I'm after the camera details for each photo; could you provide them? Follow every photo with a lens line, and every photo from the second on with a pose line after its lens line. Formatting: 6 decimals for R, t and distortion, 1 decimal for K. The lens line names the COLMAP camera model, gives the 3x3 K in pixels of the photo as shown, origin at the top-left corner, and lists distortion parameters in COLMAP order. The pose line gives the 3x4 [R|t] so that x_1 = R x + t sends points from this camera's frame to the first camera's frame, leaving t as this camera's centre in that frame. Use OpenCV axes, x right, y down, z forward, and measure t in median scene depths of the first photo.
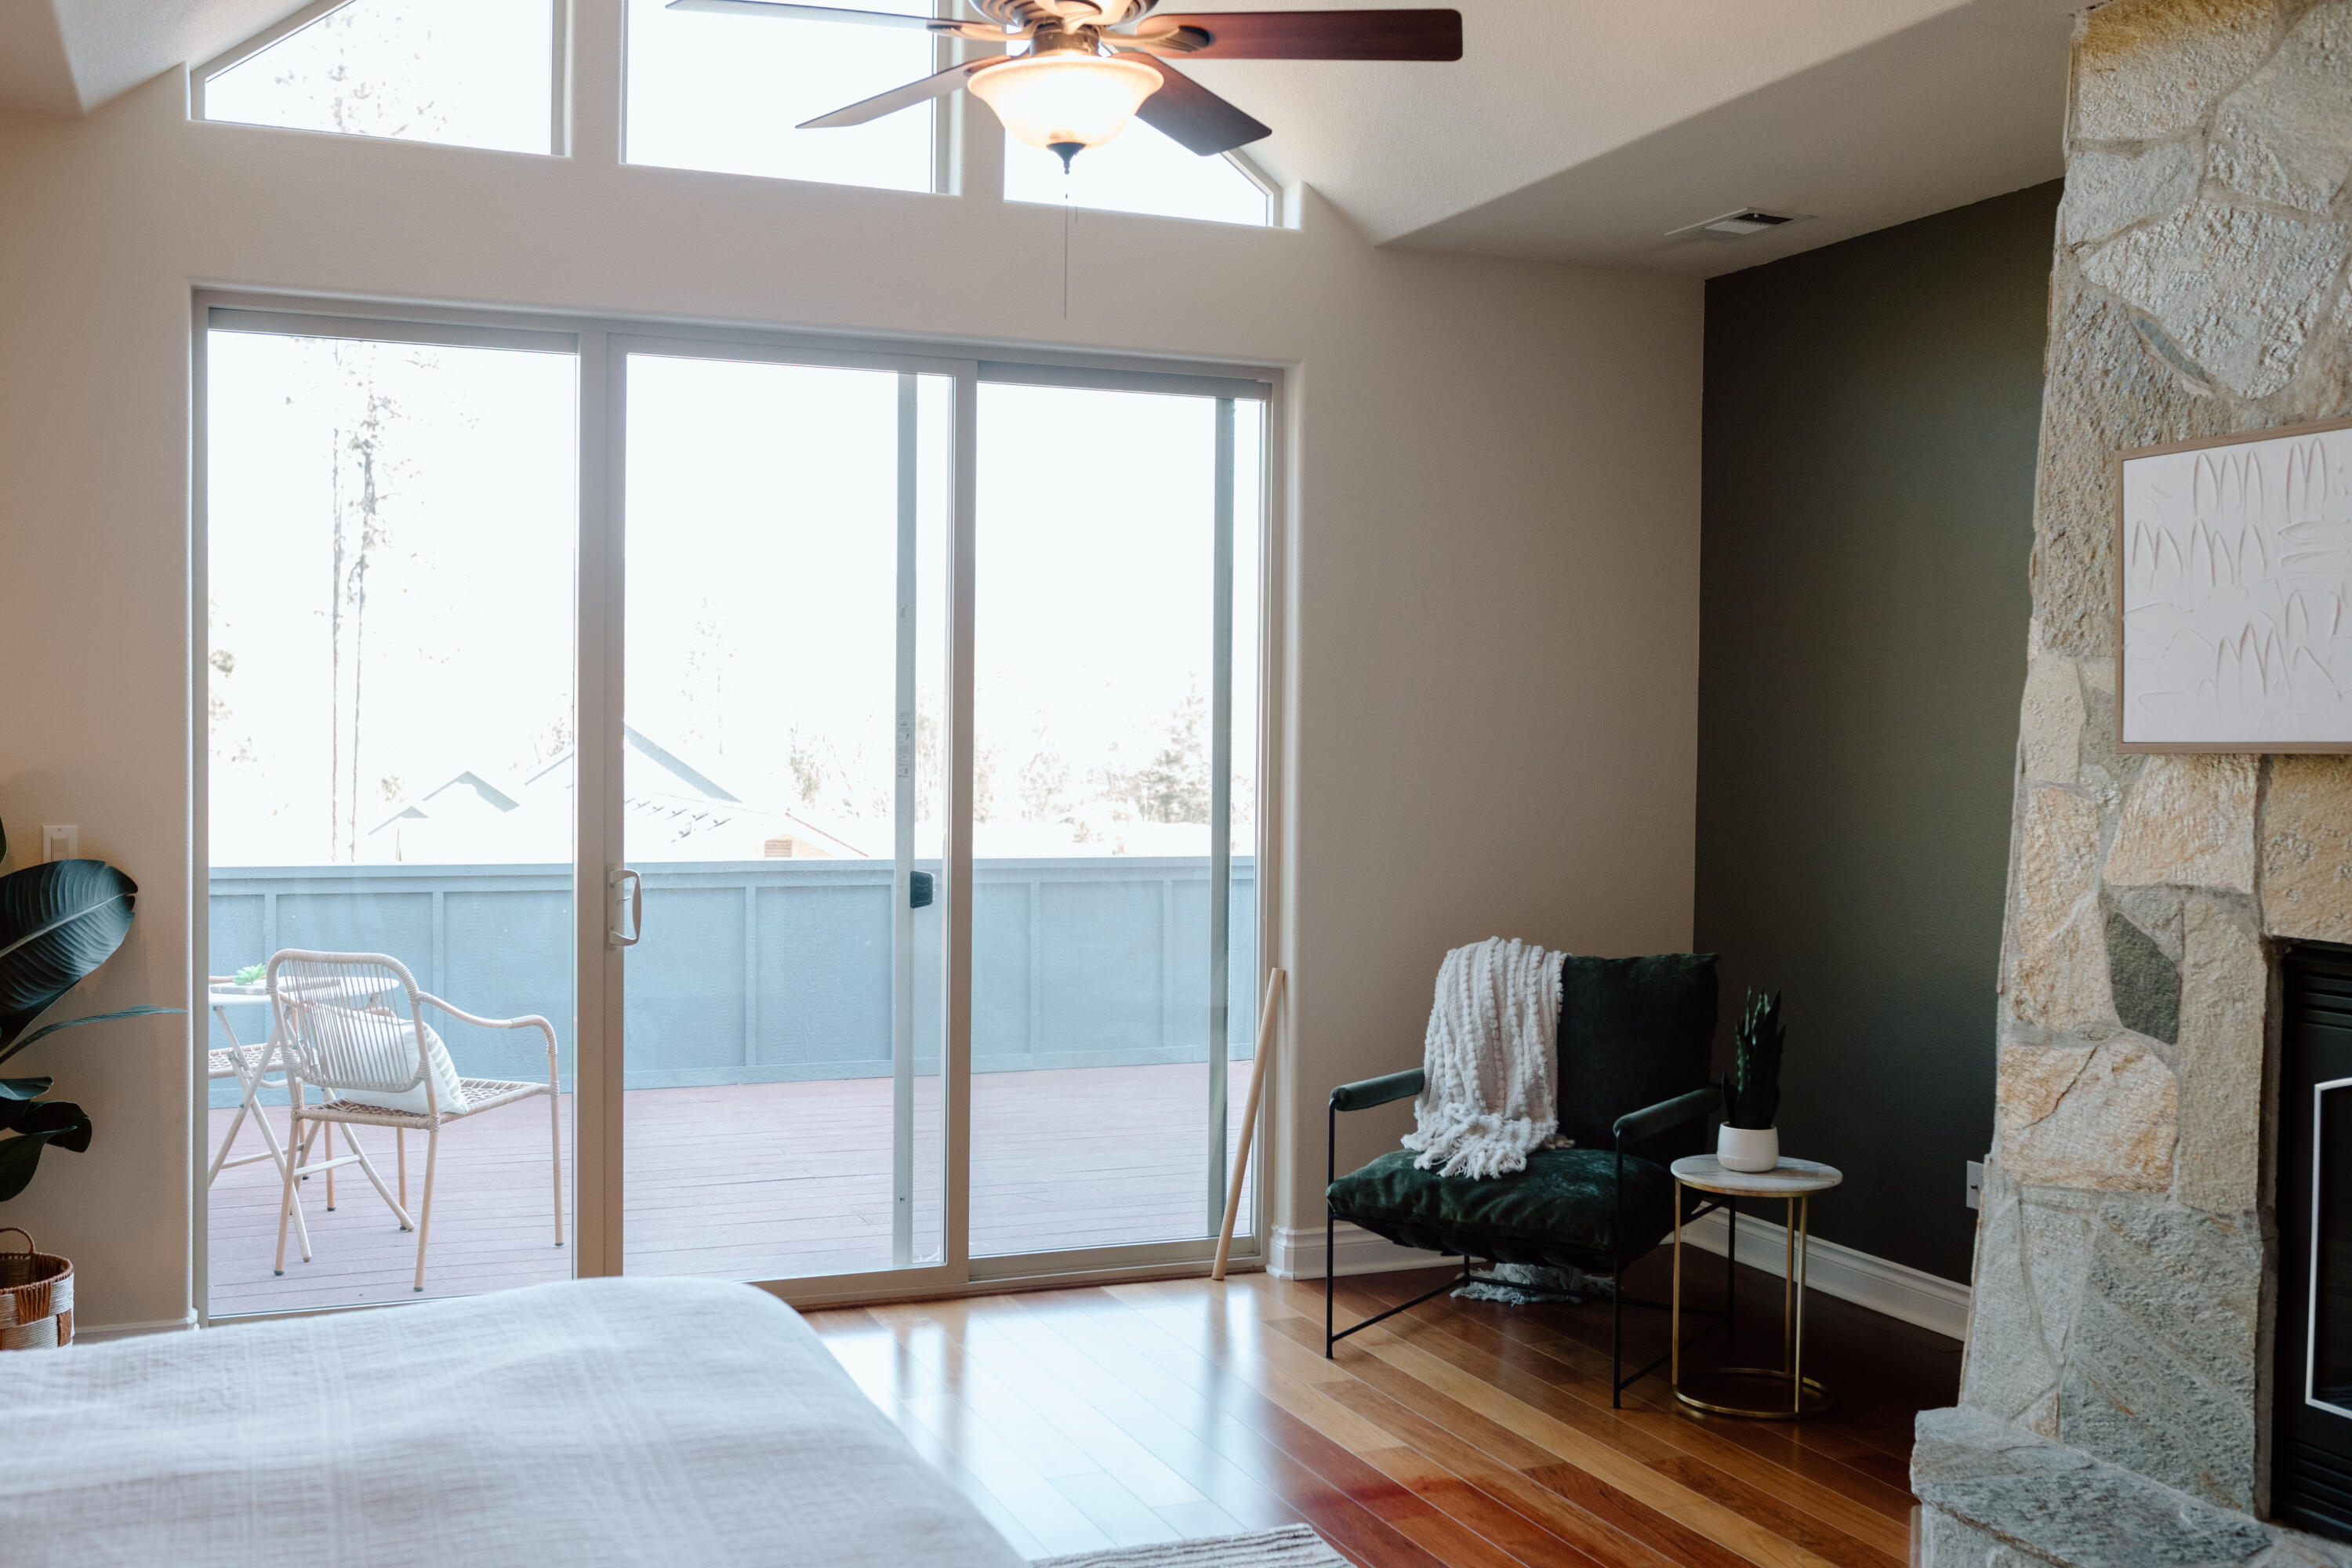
lens RADIAL K [[2289.7, 0, 1176.0], [0, 2289.7, 784.0], [0, 0, 1]] dist [-0.058415, 0.089050]
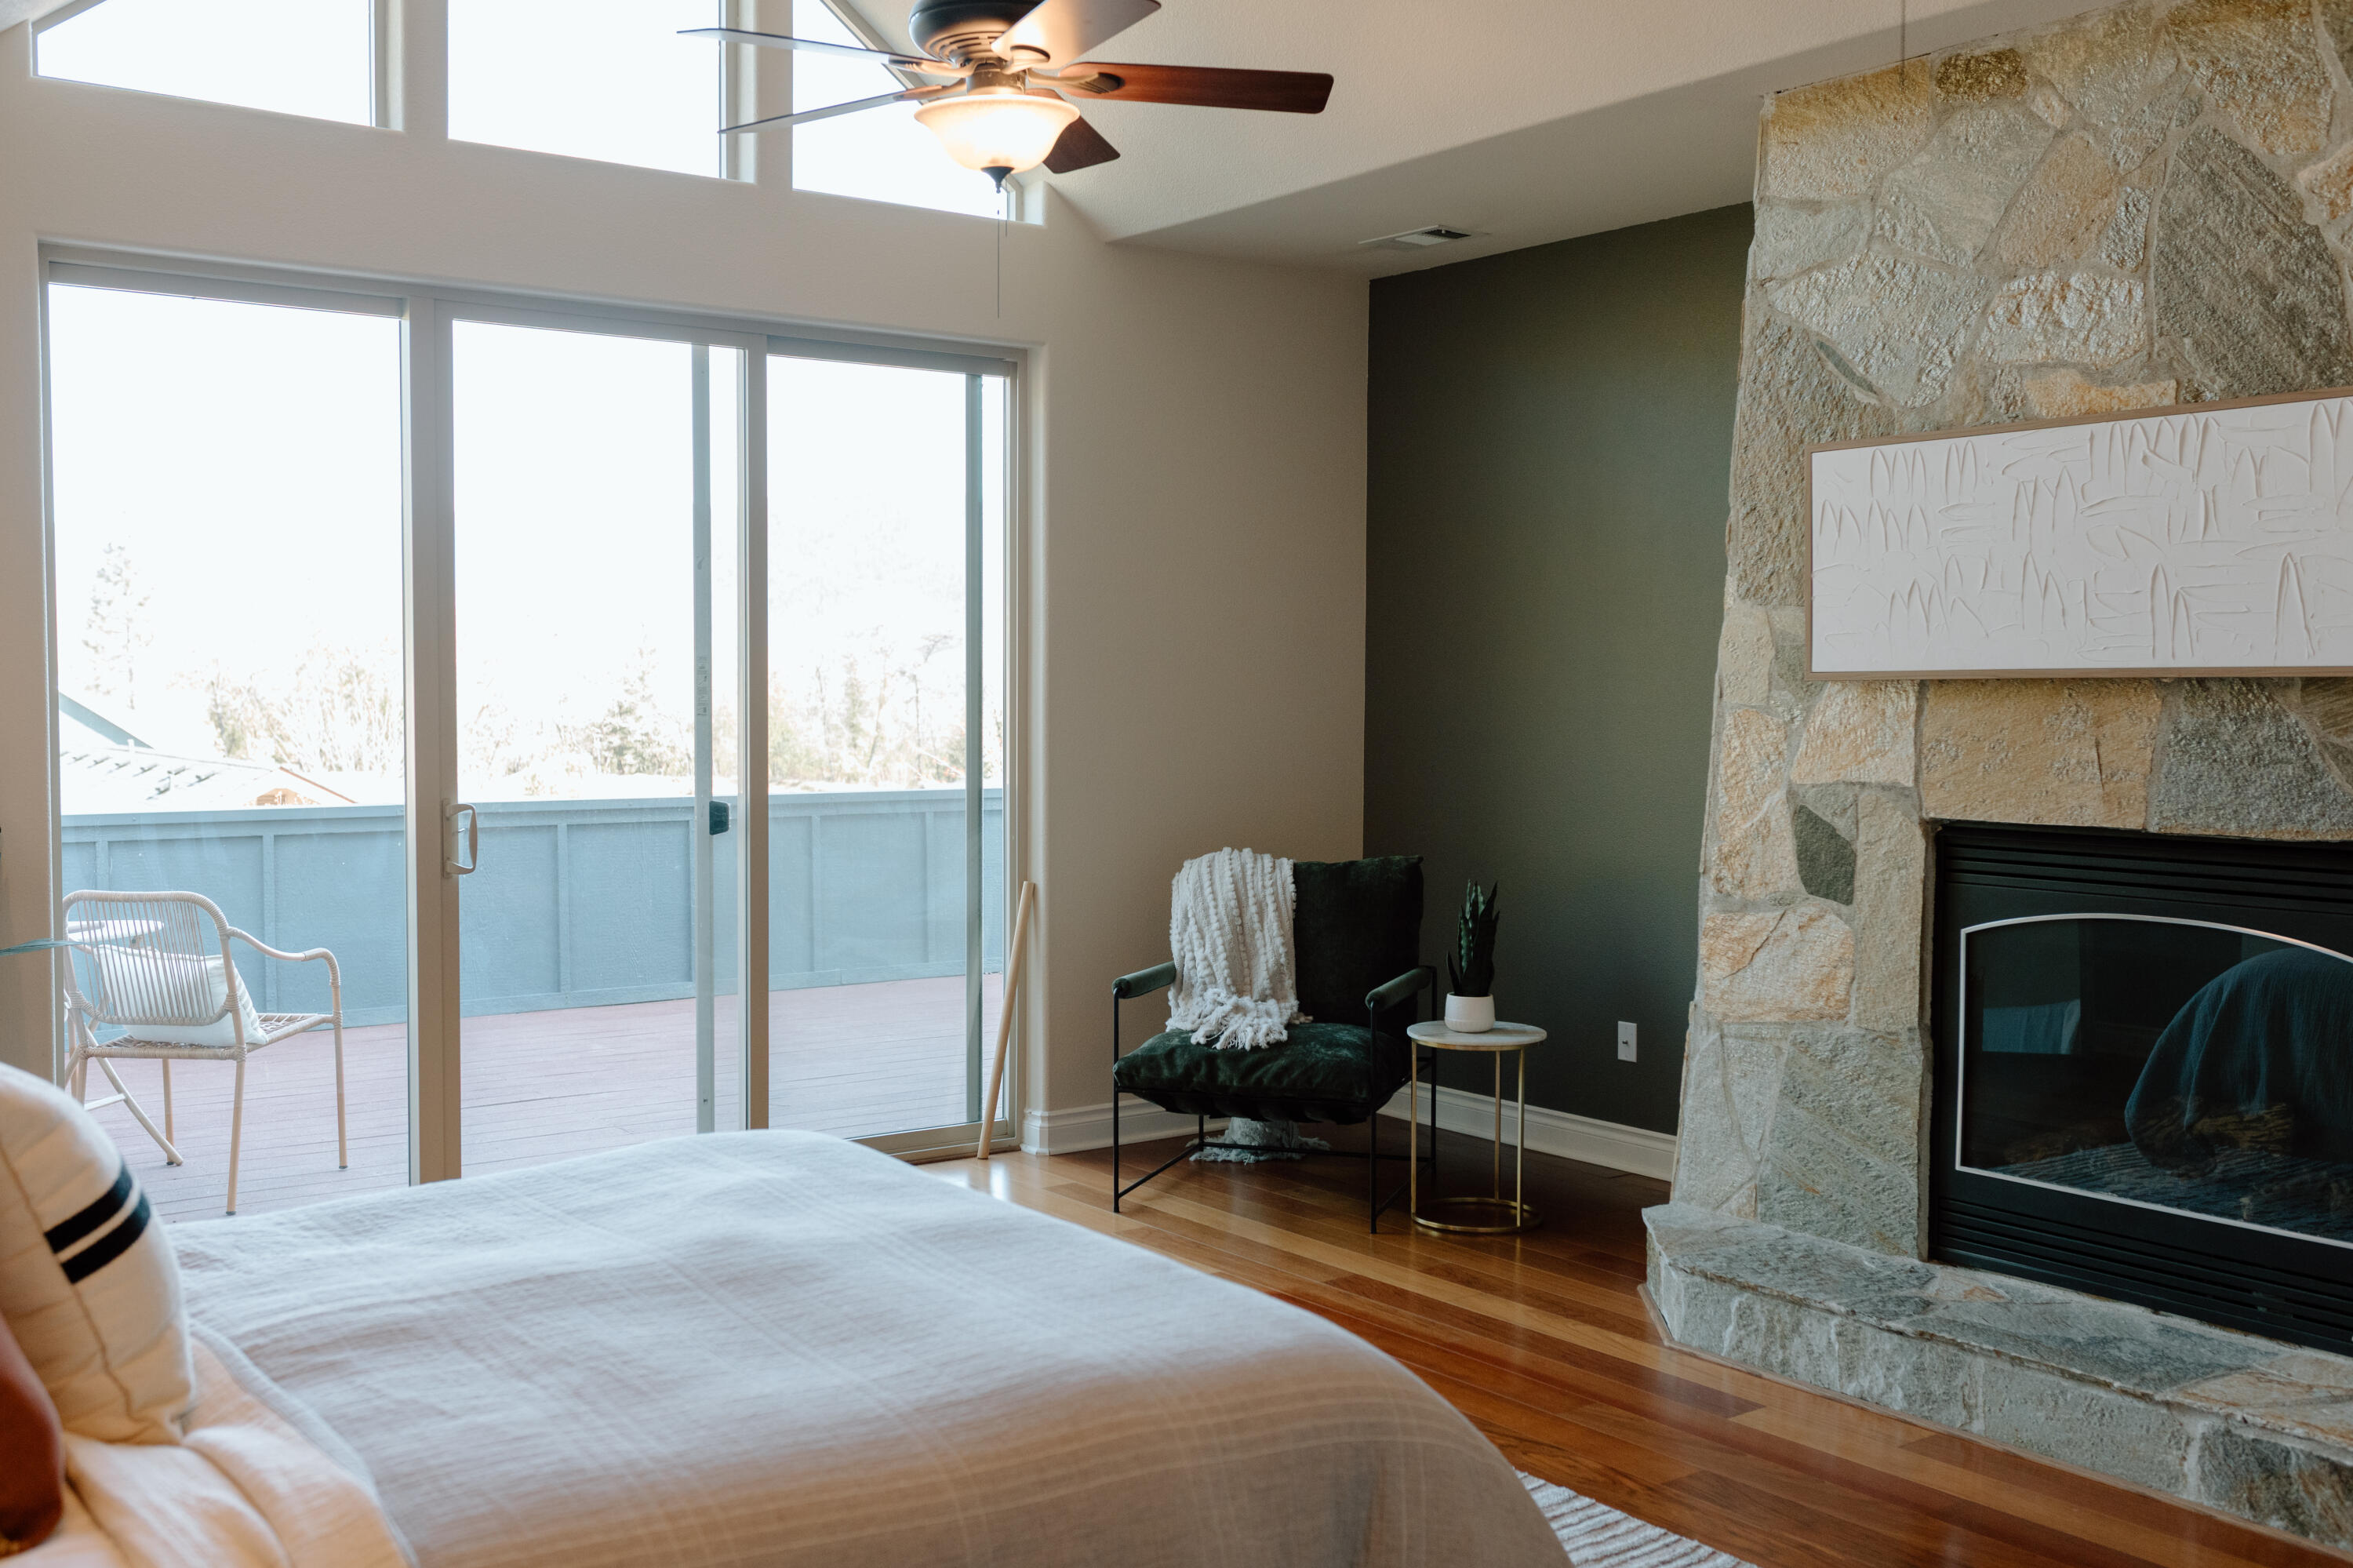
lens RADIAL K [[2245.1, 0, 1176.5], [0, 2245.1, 784.0], [0, 0, 1]] dist [0.002252, 0.004946]
pose [[0.970174, -0.017914, 0.241746, -0.224791], [0.012344, 0.999623, 0.024537, 0.008681], [-0.242094, -0.020821, 0.970029, -0.138775]]
